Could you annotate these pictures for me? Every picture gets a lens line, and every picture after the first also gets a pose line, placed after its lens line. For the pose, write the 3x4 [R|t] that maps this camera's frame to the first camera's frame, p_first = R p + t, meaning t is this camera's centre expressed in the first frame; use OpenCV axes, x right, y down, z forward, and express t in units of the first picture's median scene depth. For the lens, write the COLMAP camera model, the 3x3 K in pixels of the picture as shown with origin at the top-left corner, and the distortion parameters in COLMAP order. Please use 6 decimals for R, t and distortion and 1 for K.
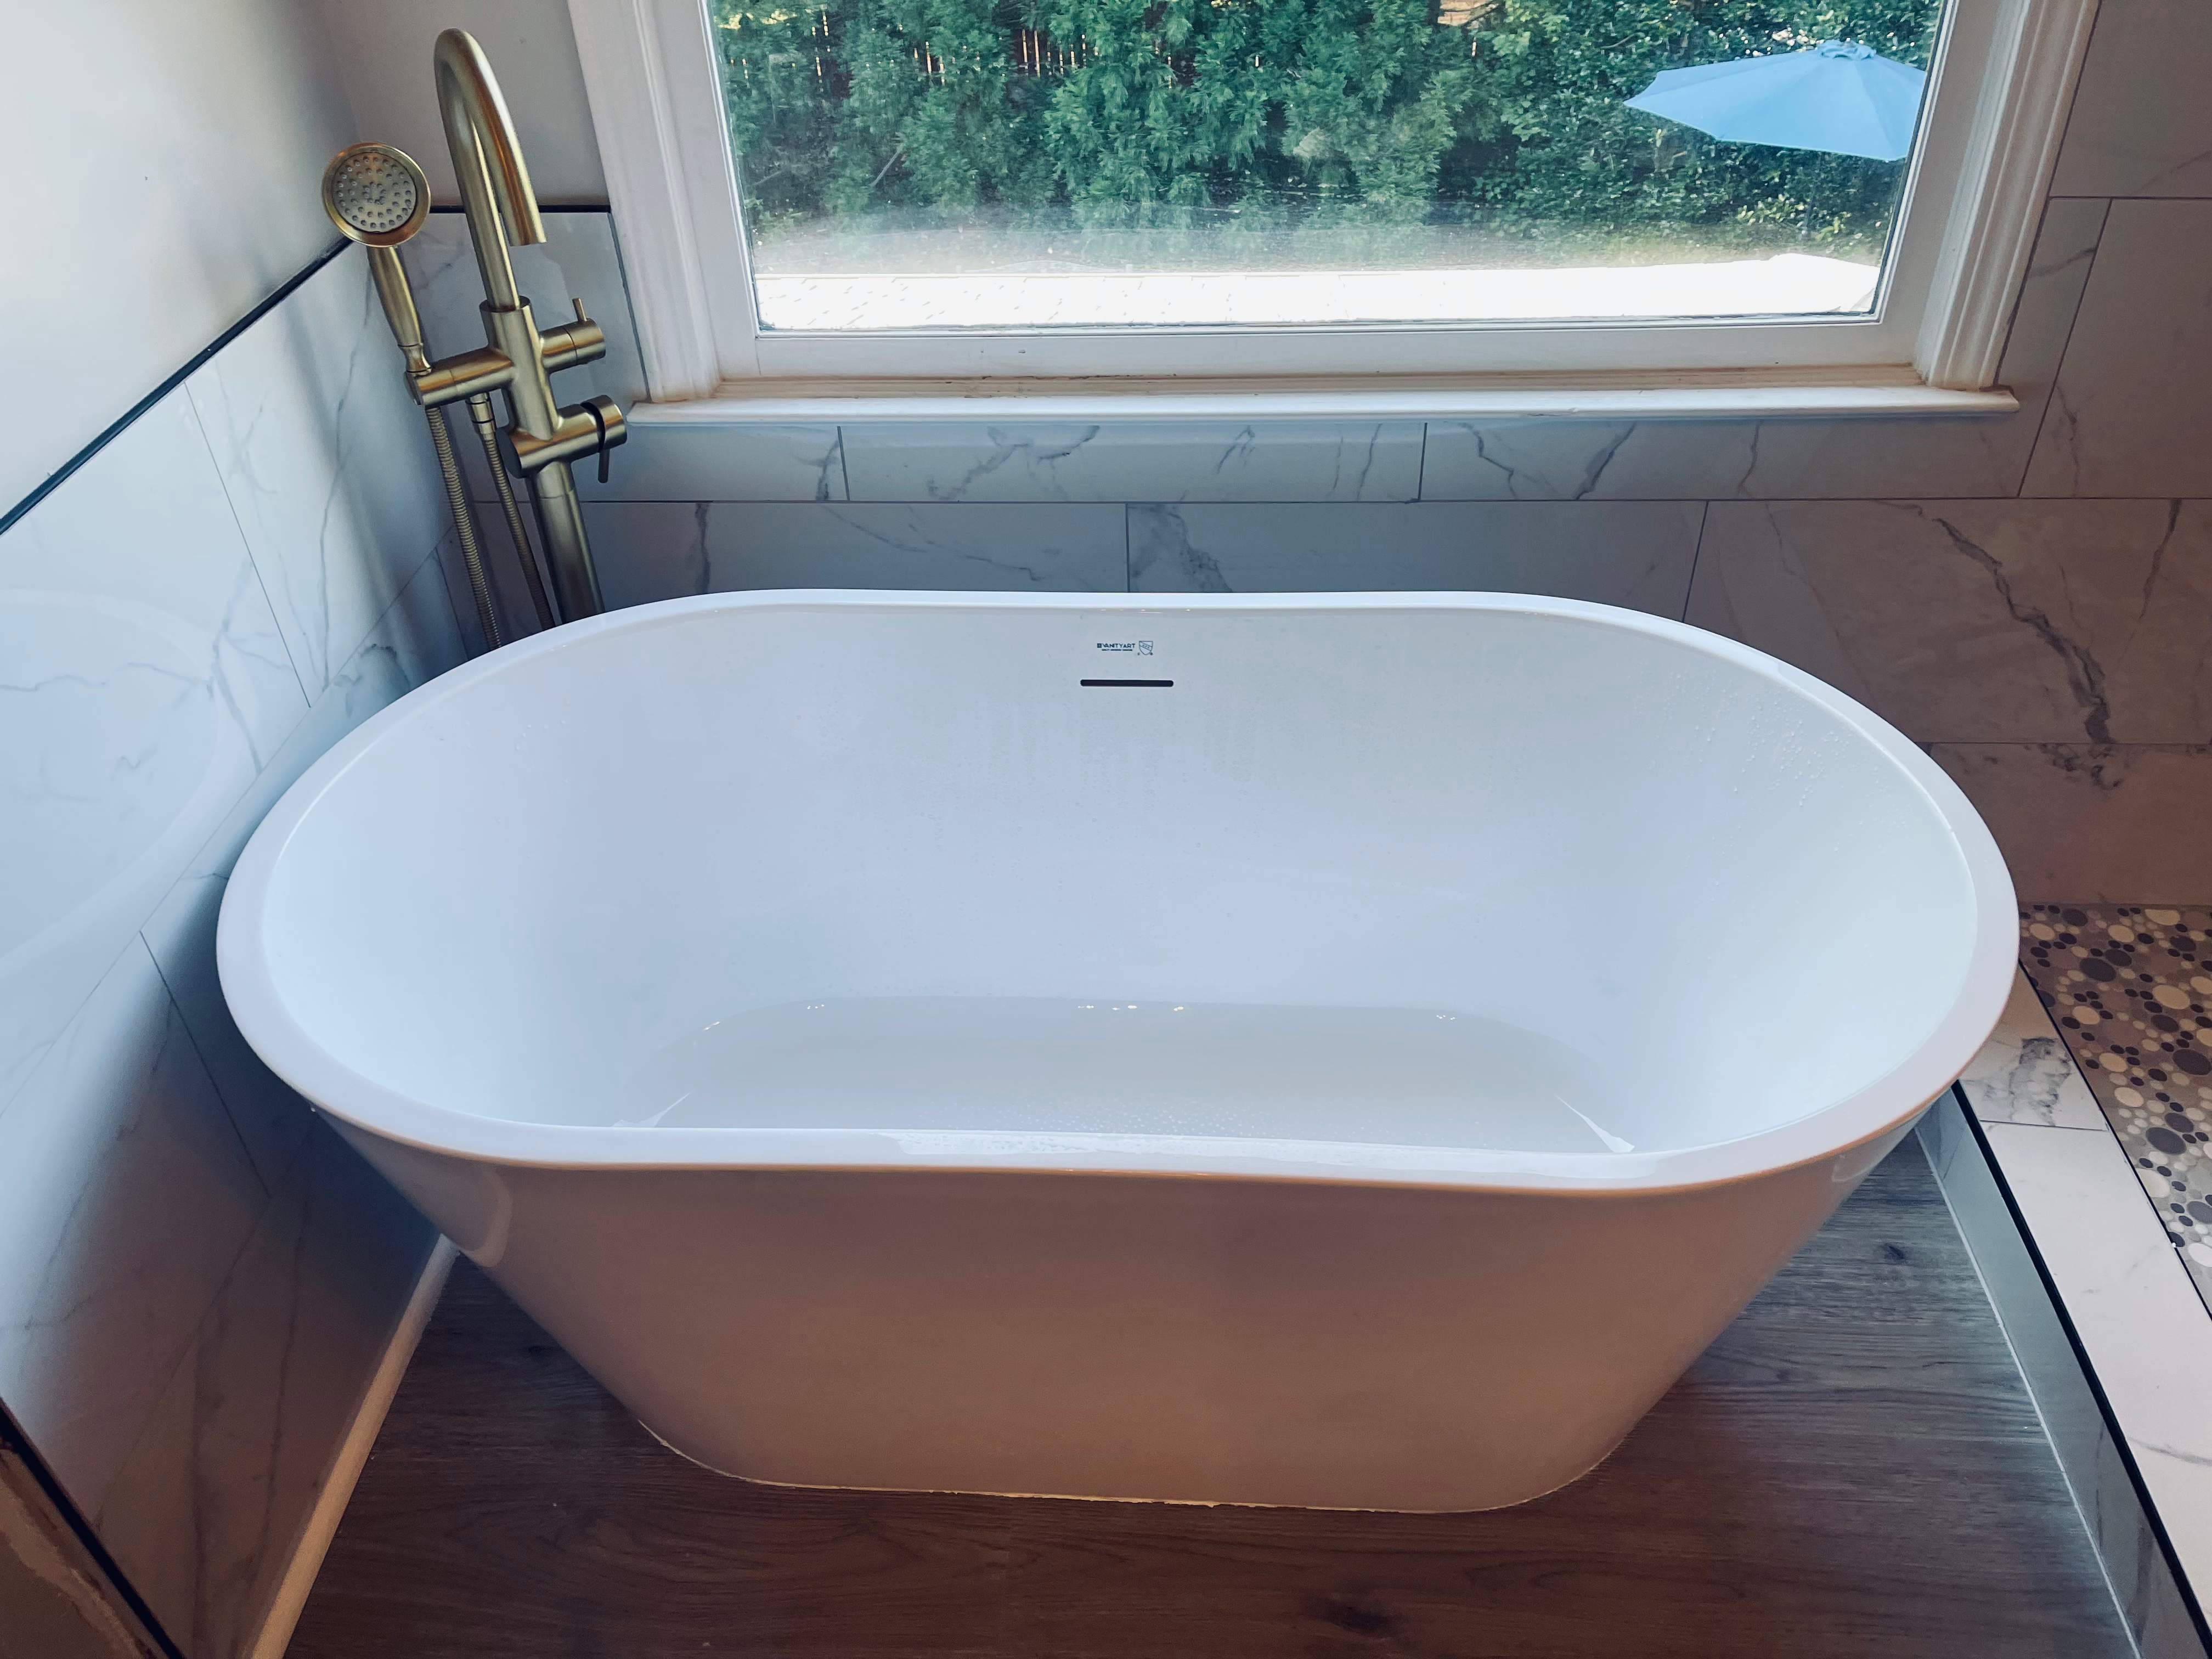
lens RADIAL K [[1717.5, 0, 1119.9], [0, 1717.5, 838.4], [0, 0, 1]] dist [0.042518, -0.044087]
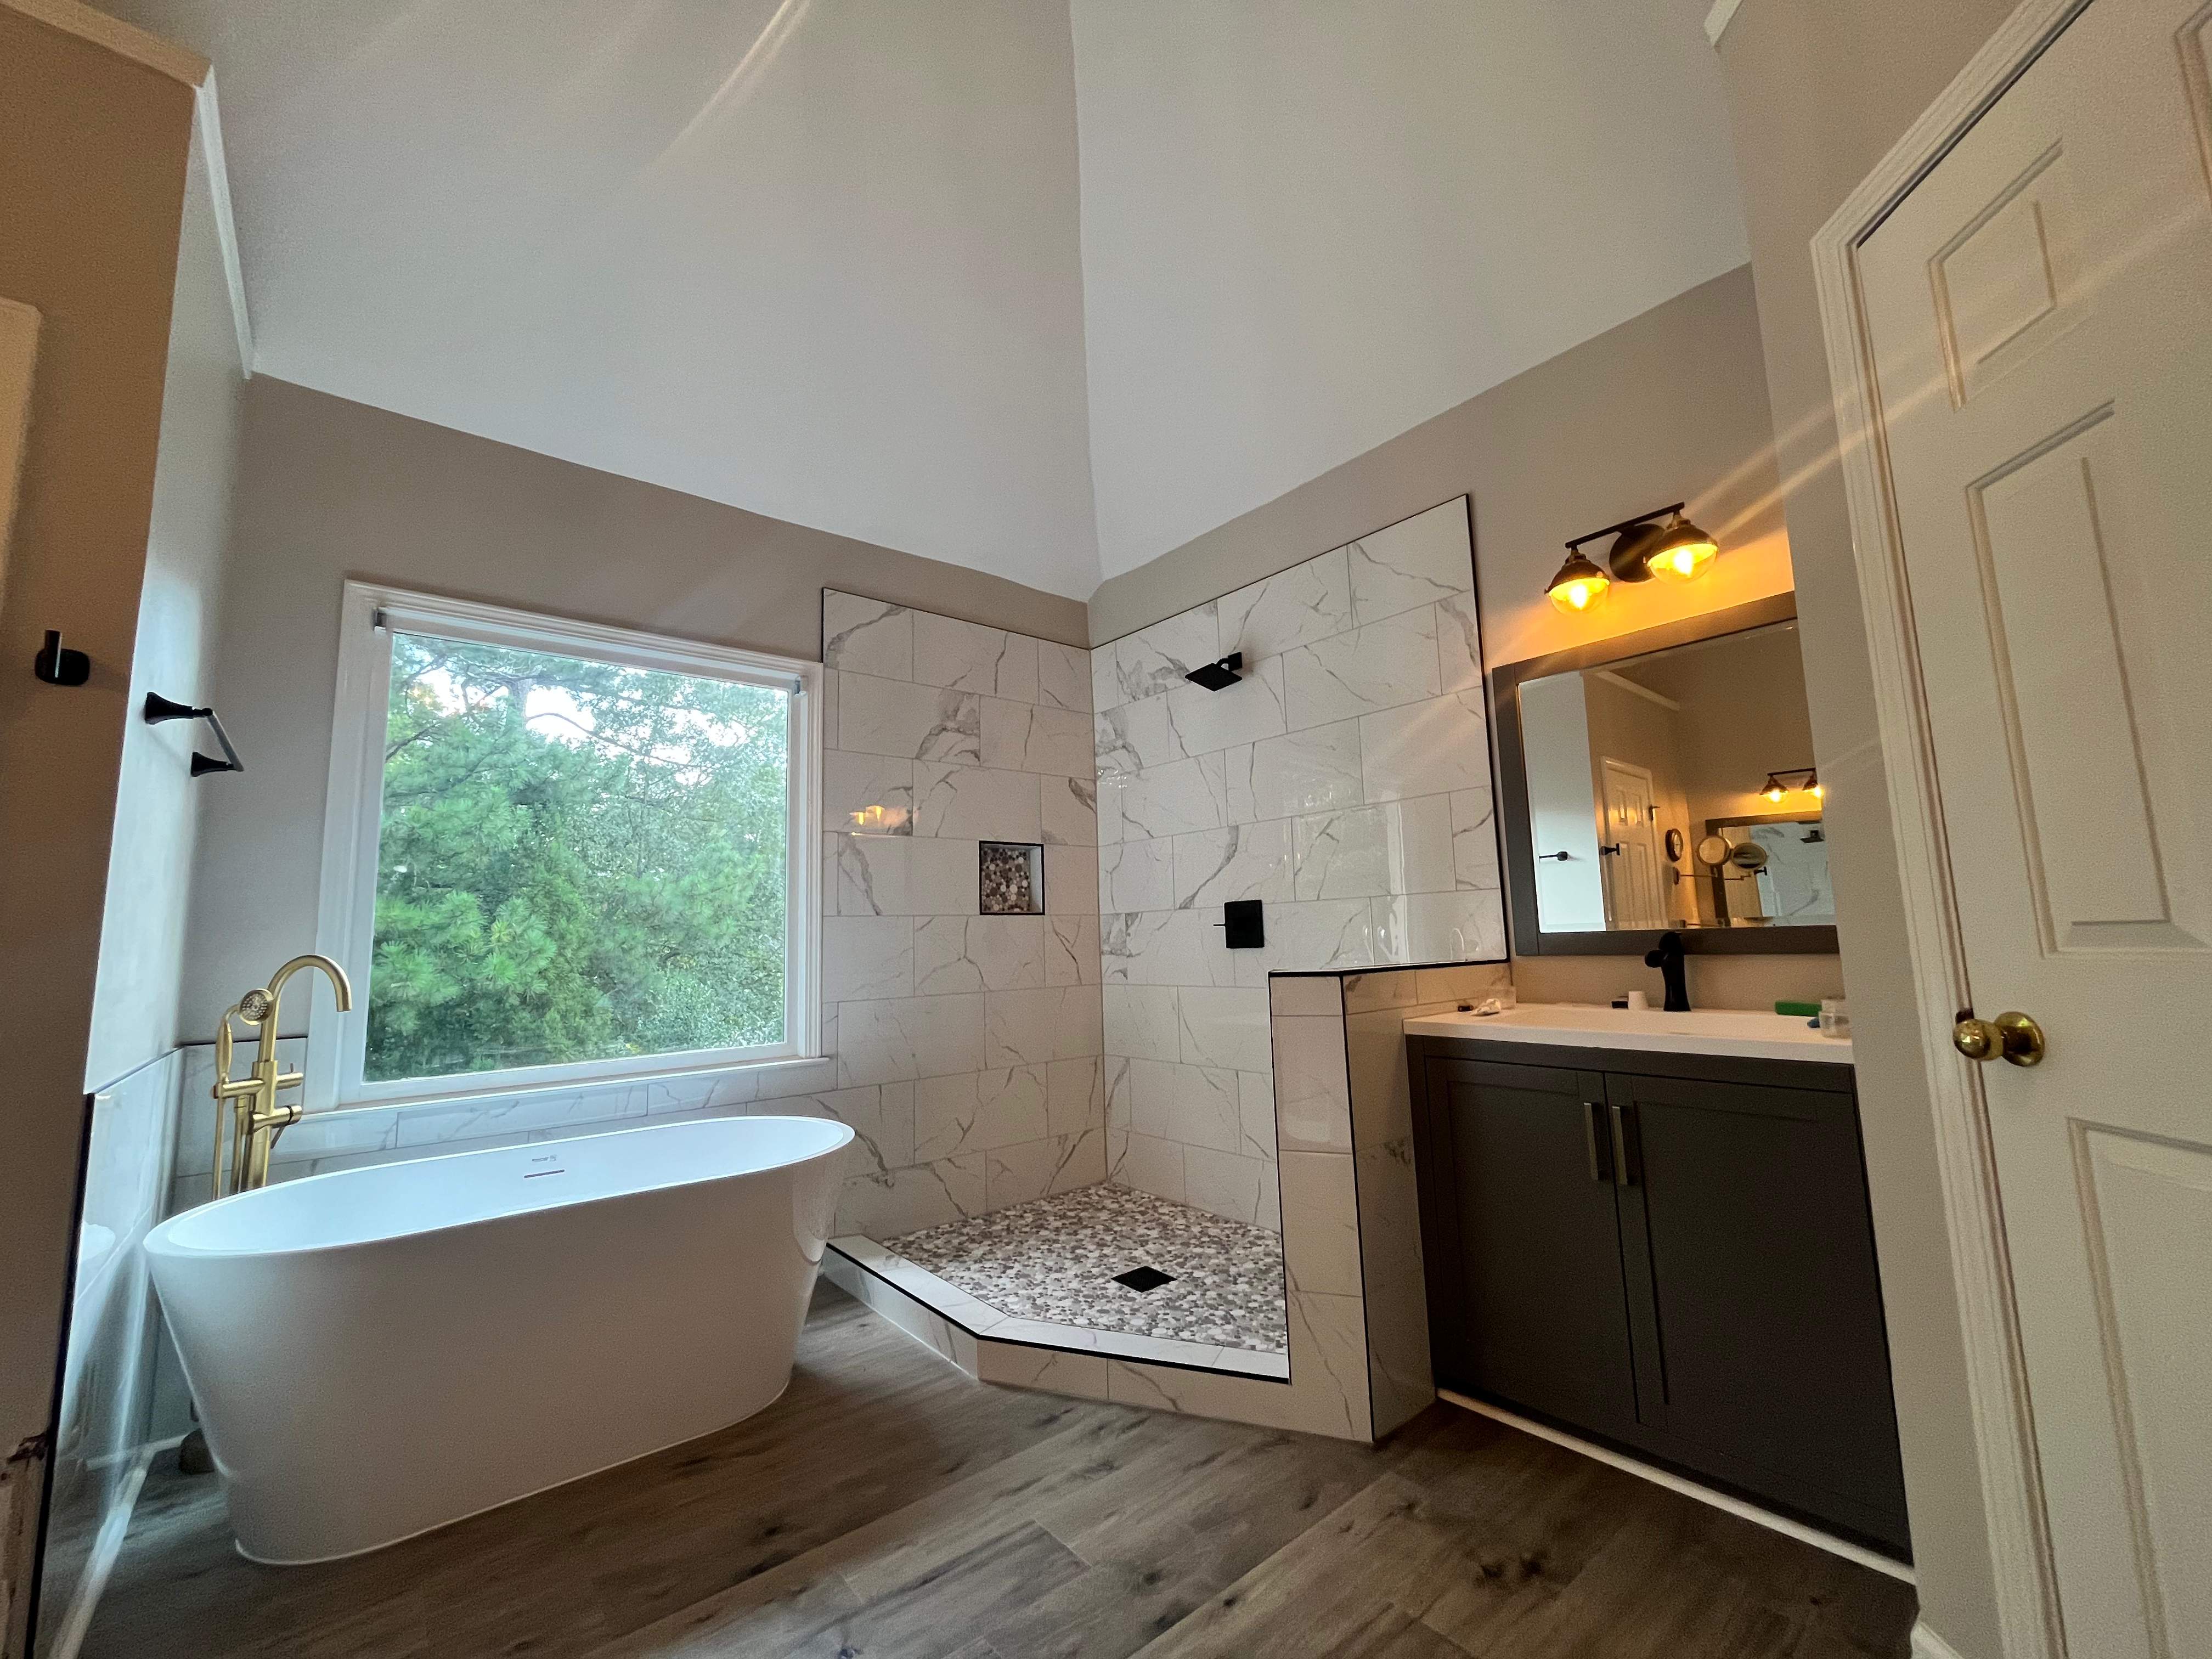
lens RADIAL K [[891.4, 0, 1106.0], [0, 891.4, 829.5], [0, 0, 1]] dist [-0.002373, -0.000521]
pose [[0.739170, 0.085439, 0.668077, -0.325553], [0.421080, 0.715541, -0.557398, 0.679035], [-0.525660, 0.693326, 0.492931, -0.530862]]
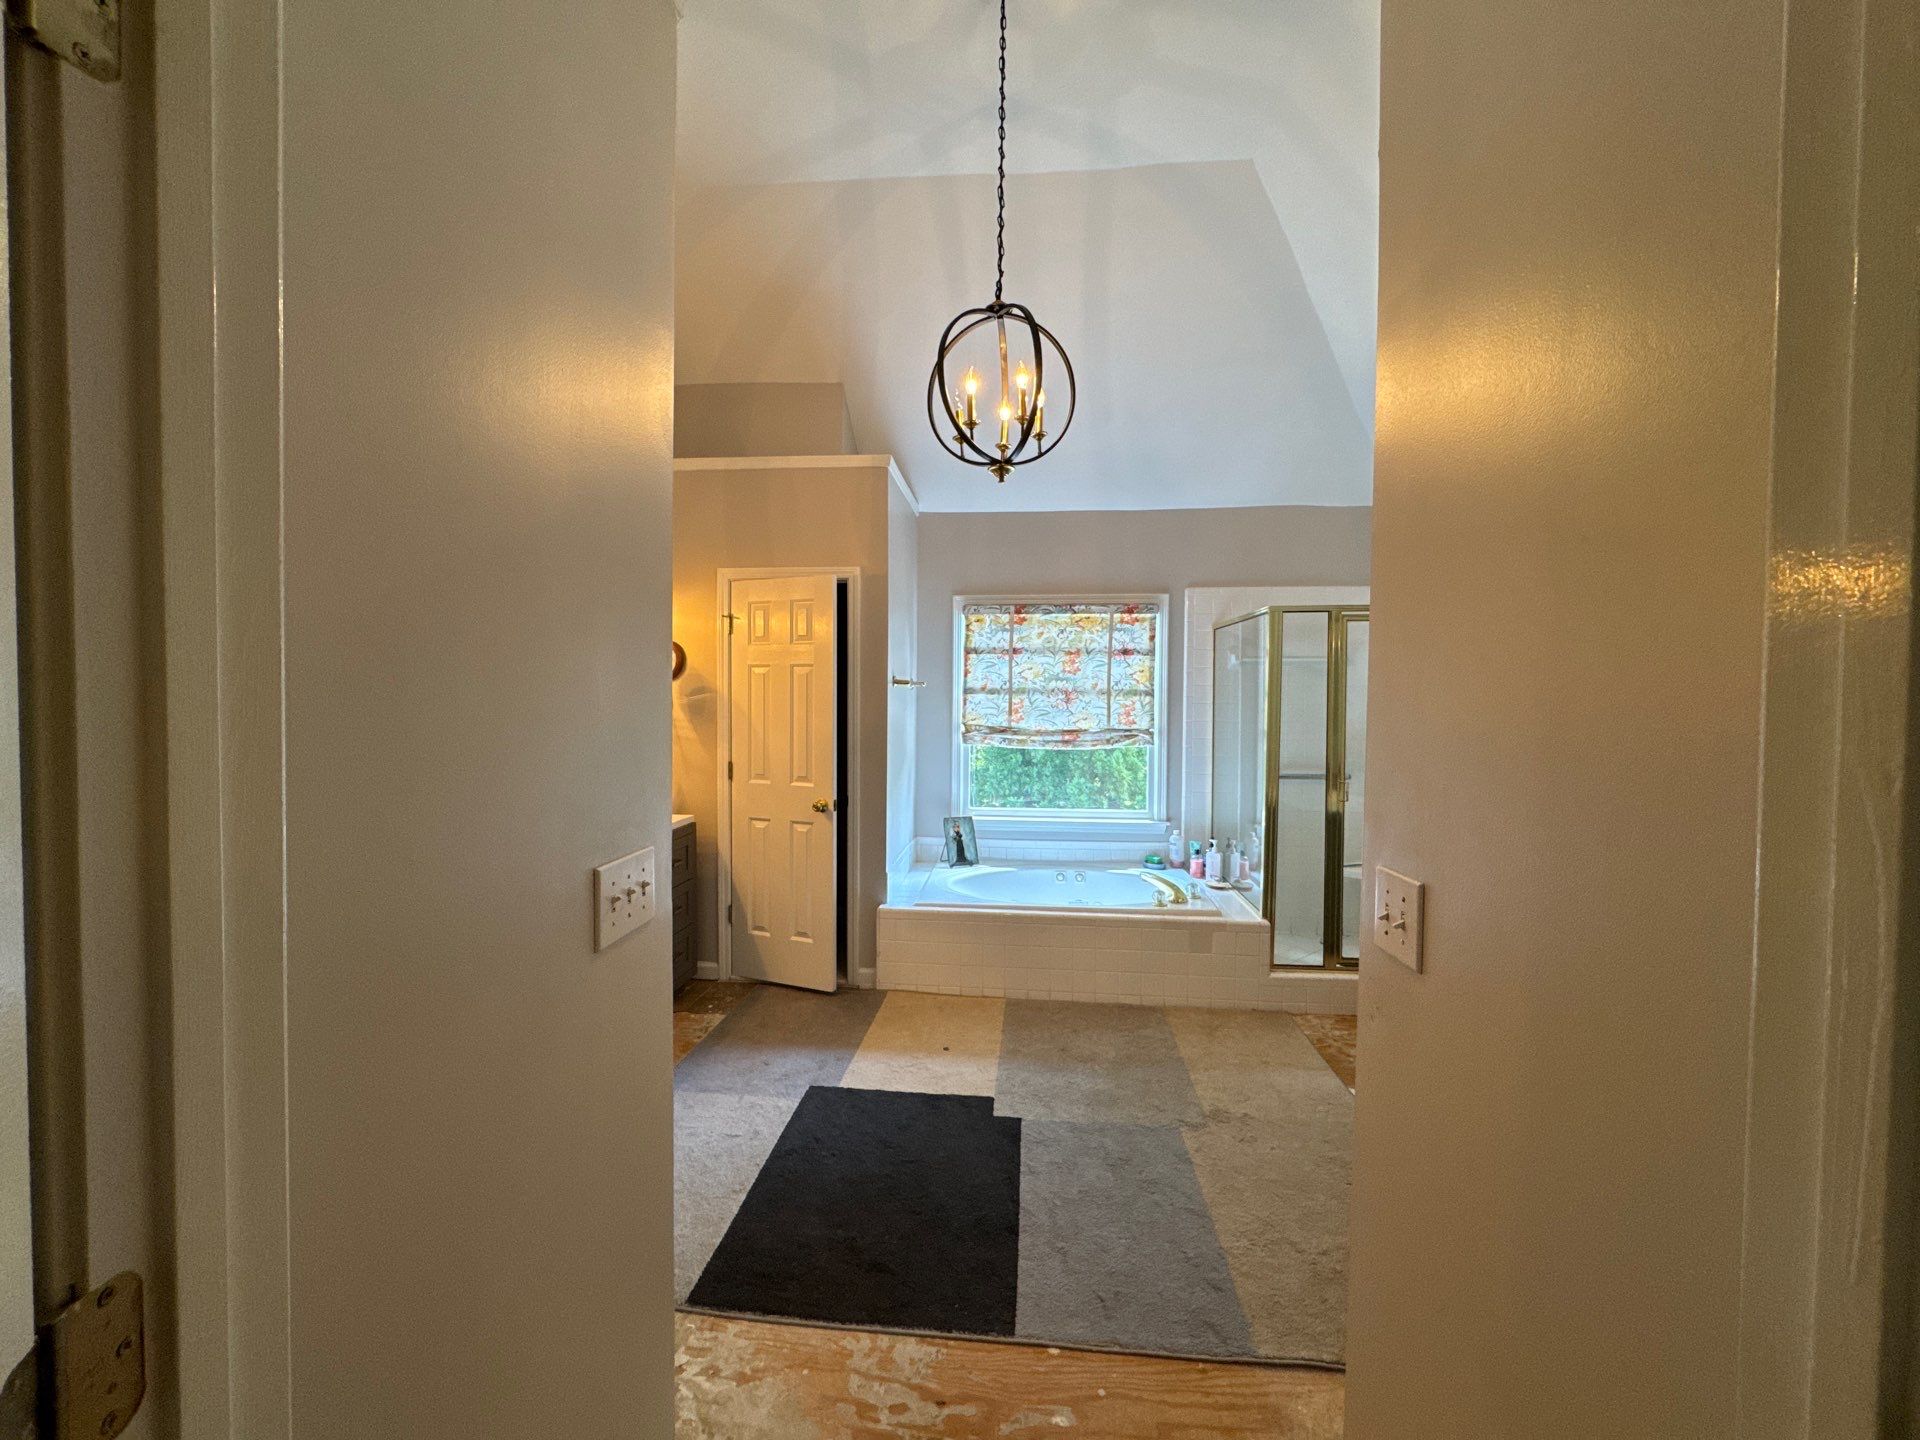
lens RADIAL K [[754.0, 0, 958.4], [0, 754.0, 678.6], [0, 0, 1]] dist [-0.000488, -0.000036]
pose [[0.998479, 0.024740, -0.049268, -0.142944], [-0.050302, 0.774563, -0.630494, 1.054099], [0.022562, 0.632013, 0.774629, -1.413855]]
